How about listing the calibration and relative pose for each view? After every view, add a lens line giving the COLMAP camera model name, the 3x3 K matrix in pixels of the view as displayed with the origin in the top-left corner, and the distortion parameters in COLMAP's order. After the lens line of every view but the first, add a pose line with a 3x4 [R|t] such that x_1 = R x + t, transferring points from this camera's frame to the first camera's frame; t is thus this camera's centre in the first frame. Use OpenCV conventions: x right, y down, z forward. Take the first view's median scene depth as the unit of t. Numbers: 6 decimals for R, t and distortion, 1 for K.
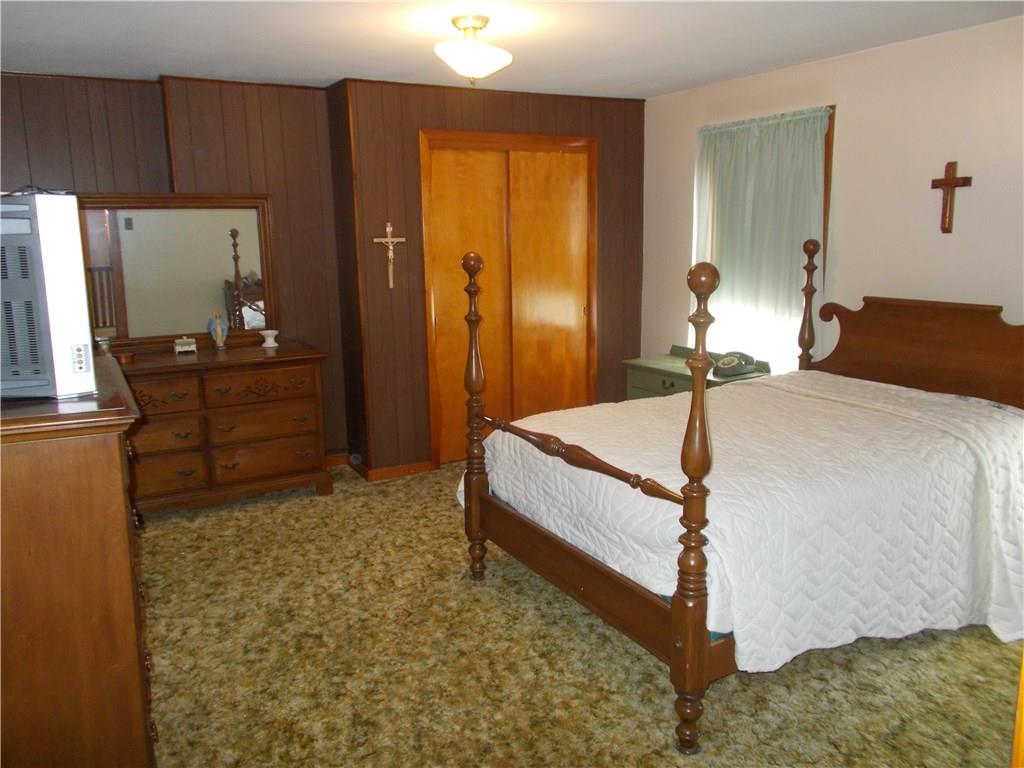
lens RADIAL K [[778.2, 0, 512.0], [0, 778.2, 384.0], [0, 0, 1]] dist [0.005675, 0.004675]
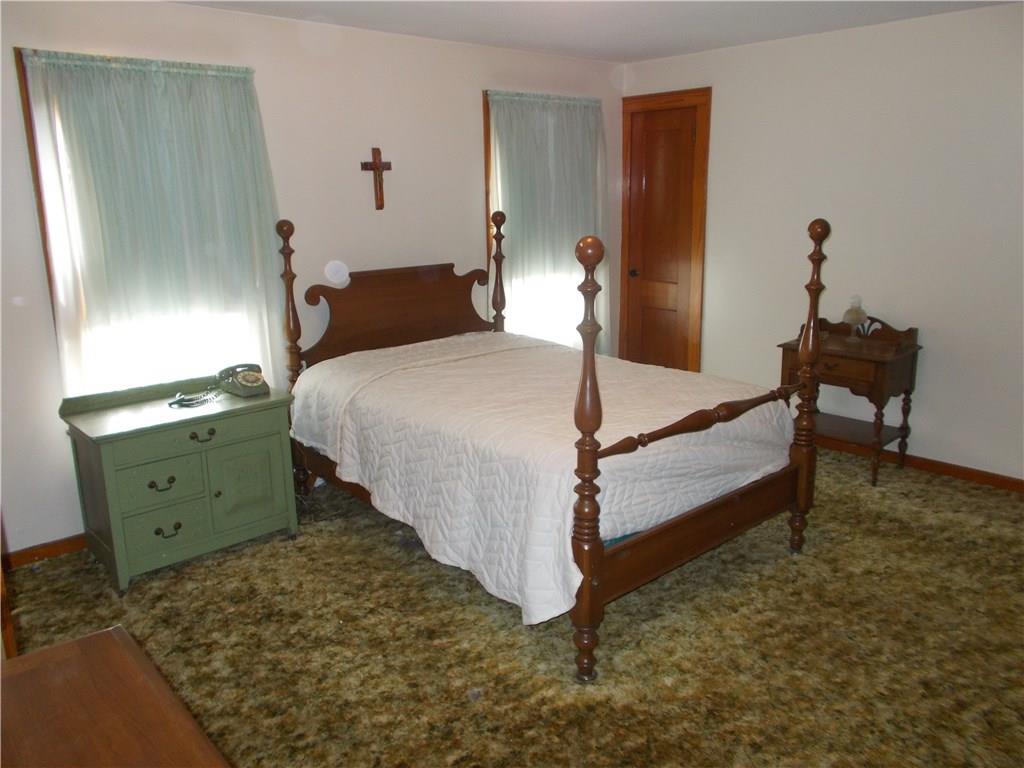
lens RADIAL K [[778.2, 0, 512.0], [0, 778.2, 384.0], [0, 0, 1]] dist [0.005675, 0.004675]
pose [[-0.197704, -0.219651, 0.955336, -0.705112], [0.209756, 0.942520, 0.260113, -0.230030], [-0.957557, 0.251813, -0.140267, 1.142365]]
